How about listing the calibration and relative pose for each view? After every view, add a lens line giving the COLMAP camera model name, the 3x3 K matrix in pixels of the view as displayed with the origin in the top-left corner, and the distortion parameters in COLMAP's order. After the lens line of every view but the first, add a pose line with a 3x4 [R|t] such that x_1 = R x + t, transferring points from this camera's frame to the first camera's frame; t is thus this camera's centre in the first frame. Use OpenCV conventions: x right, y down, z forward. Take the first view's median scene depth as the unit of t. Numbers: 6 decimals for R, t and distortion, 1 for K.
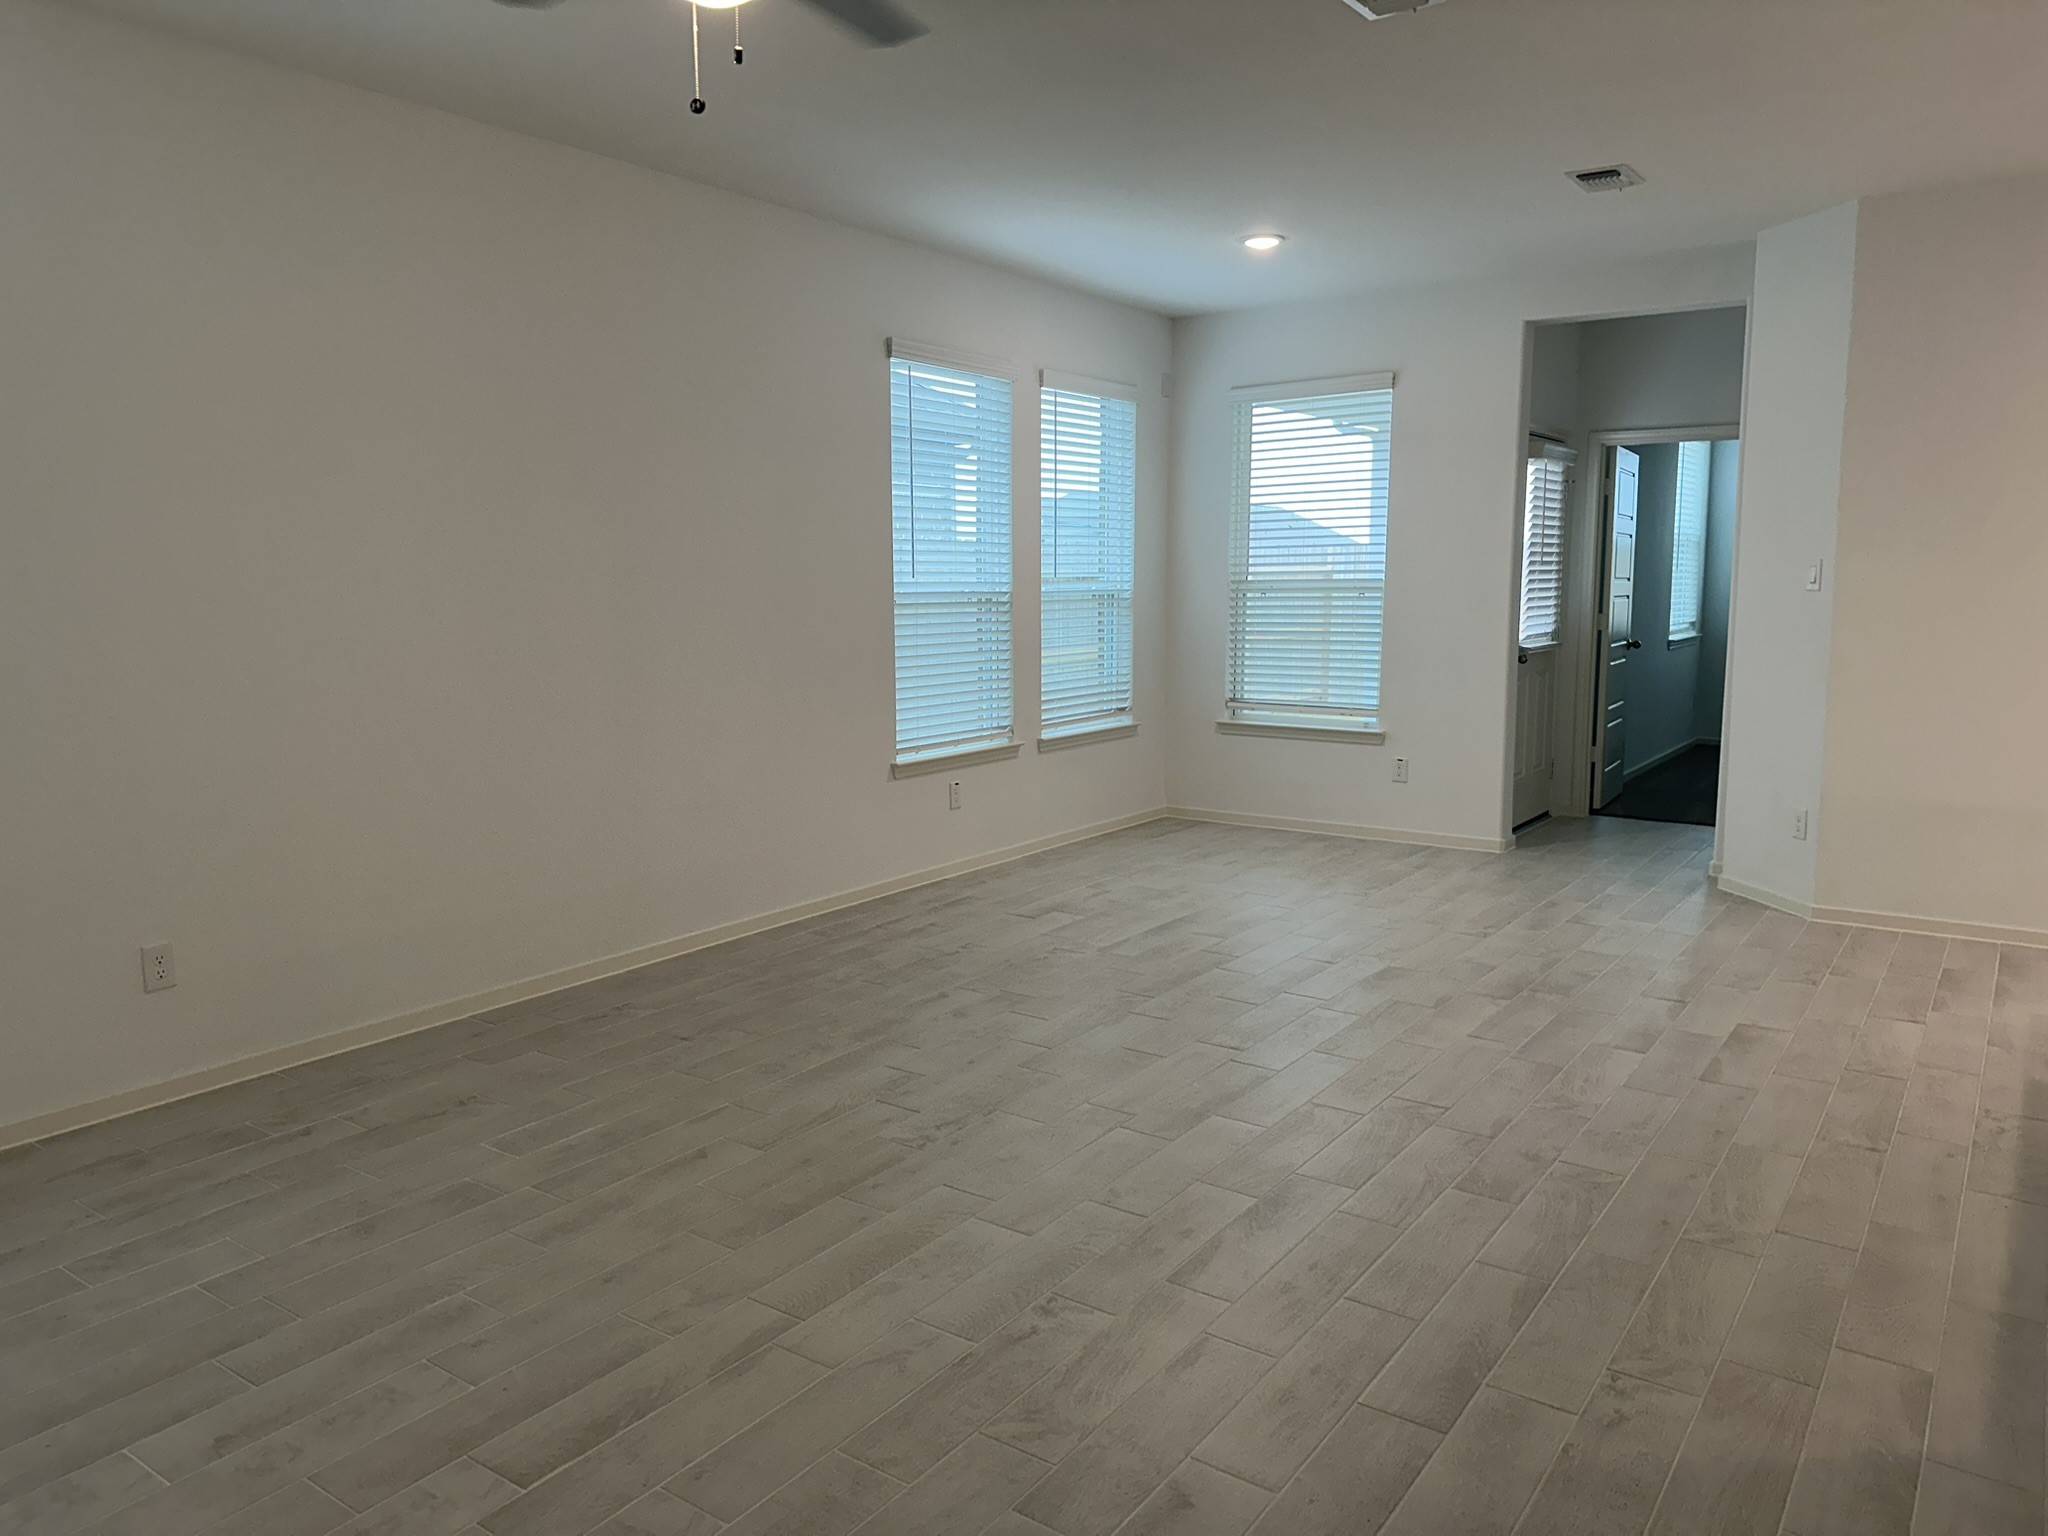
lens RADIAL K [[1434.0, 0, 989.1], [0, 1434.0, 752.5], [0, 0, 1]] dist [0.008196, -0.020087]
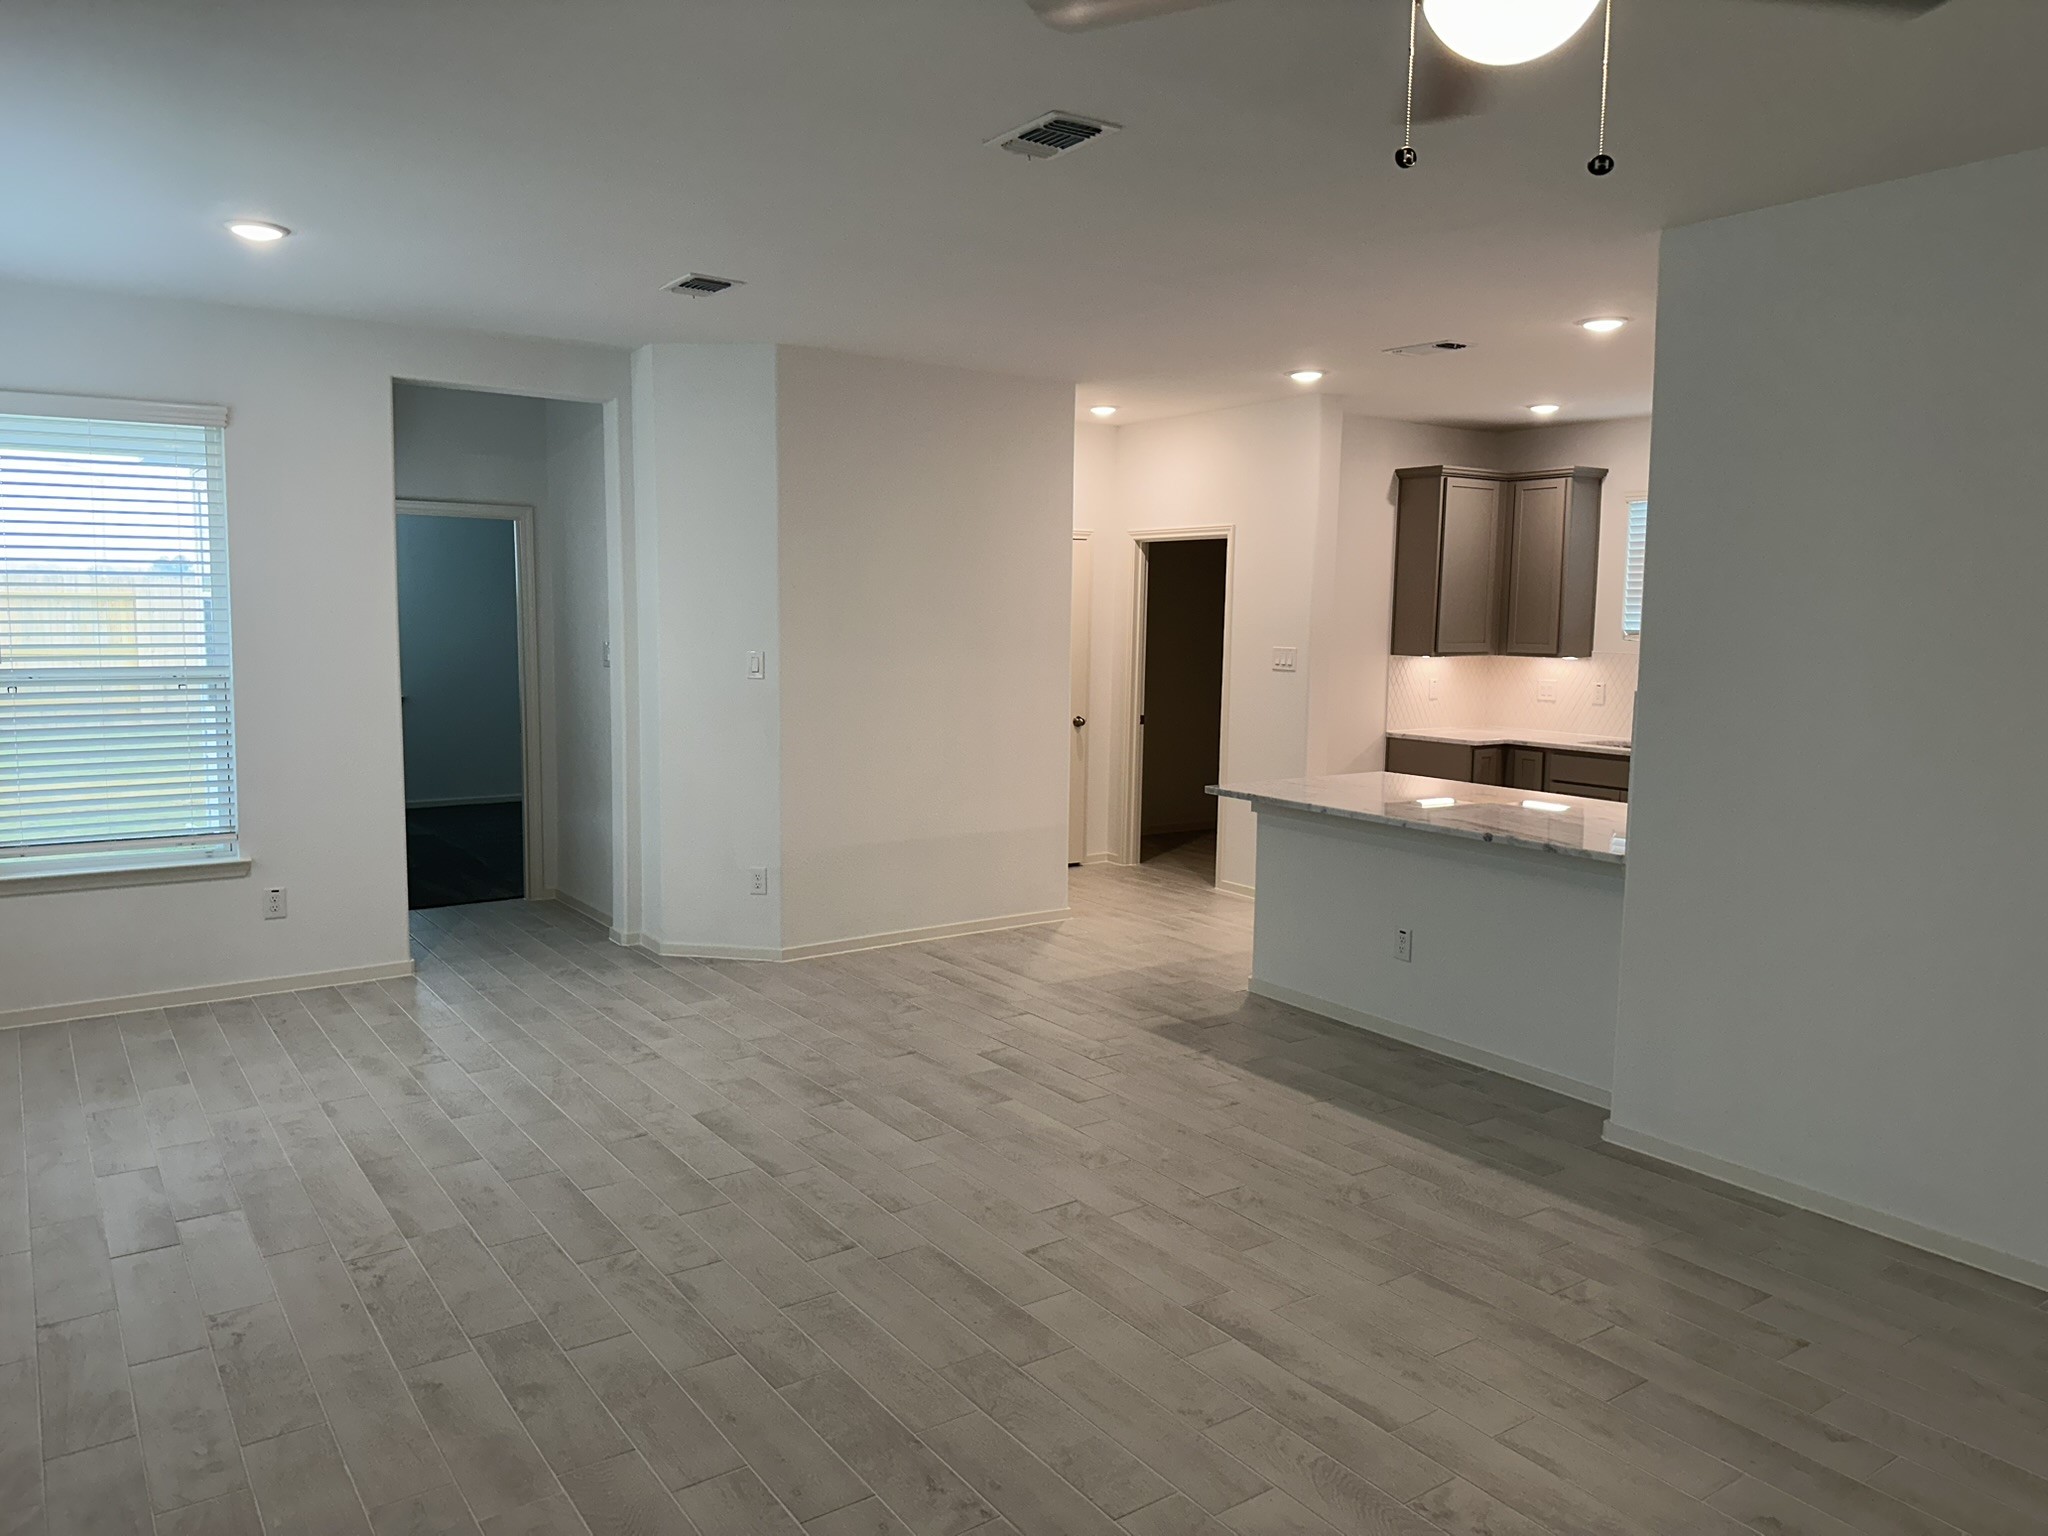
lens RADIAL K [[1423.7, 0, 1024.6], [0, 1423.7, 758.0], [0, 0, 1]] dist [0.100408, -0.126673]
pose [[0.308794, -0.093489, 0.946523, -0.475496], [0.101797, 0.992690, 0.064839, -0.108420], [-0.945666, 0.076331, 0.316054, 0.471740]]
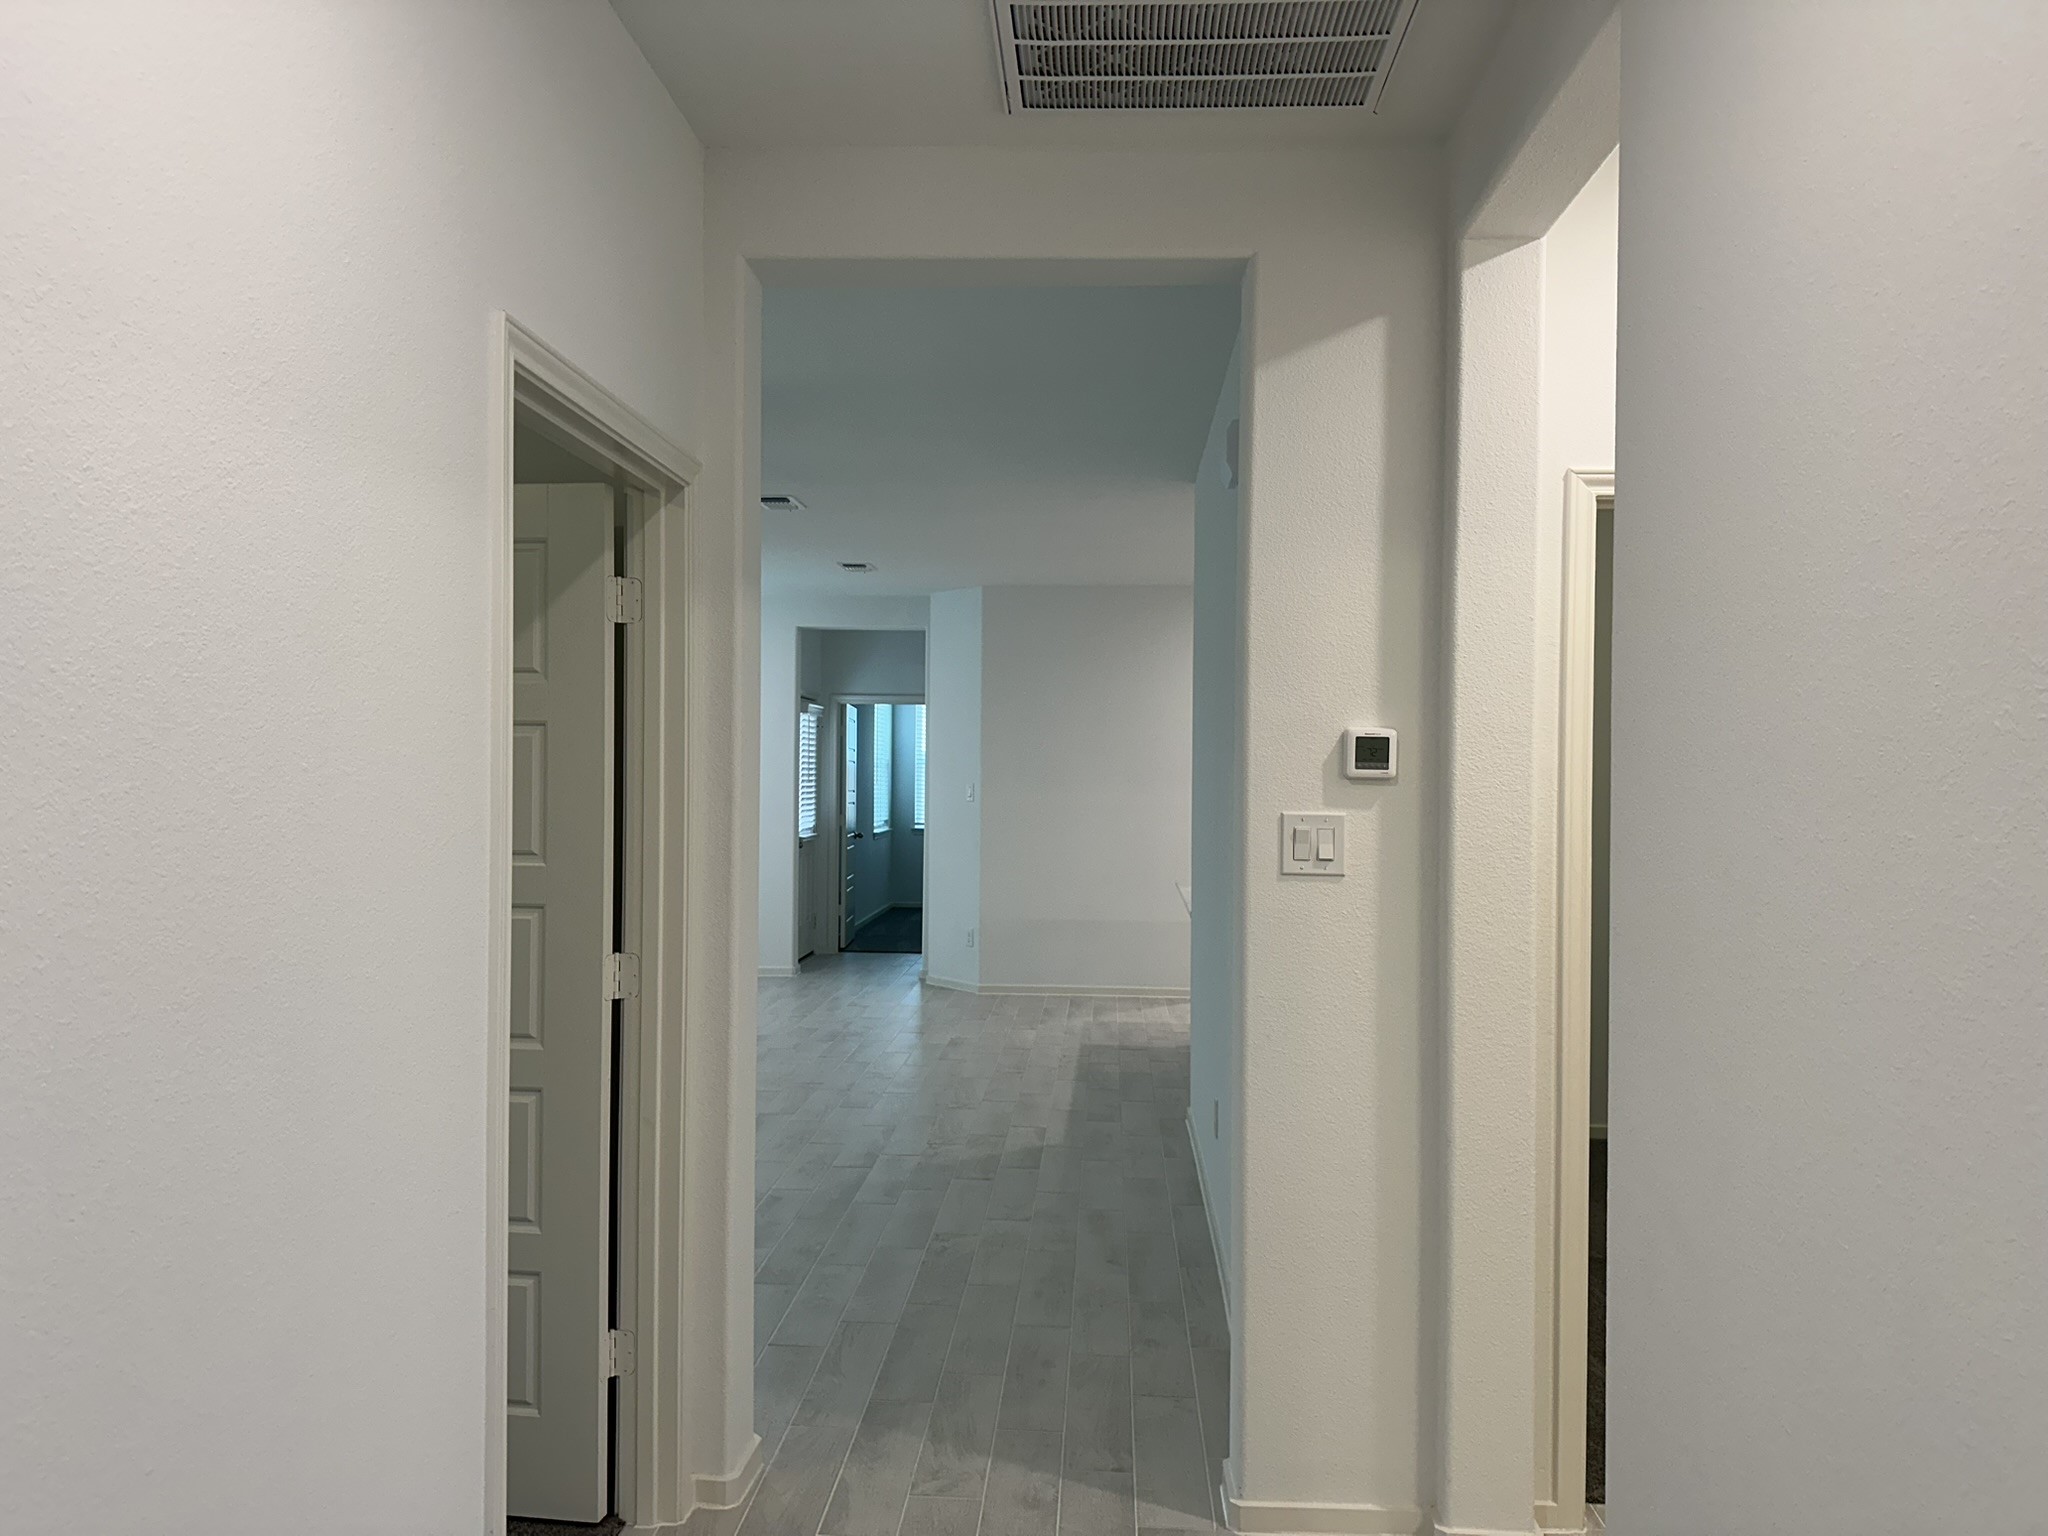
lens RADIAL K [[1418.1, 0, 1024.0], [0, 1418.1, 768.0], [0, 0, 1]] dist [0.127154, -0.225505]
pose [[0.838605, 0.014293, 0.544552, -0.326329], [0.055914, 0.992117, -0.112148, 0.046733], [-0.541862, 0.124496, 0.831195, -0.498584]]
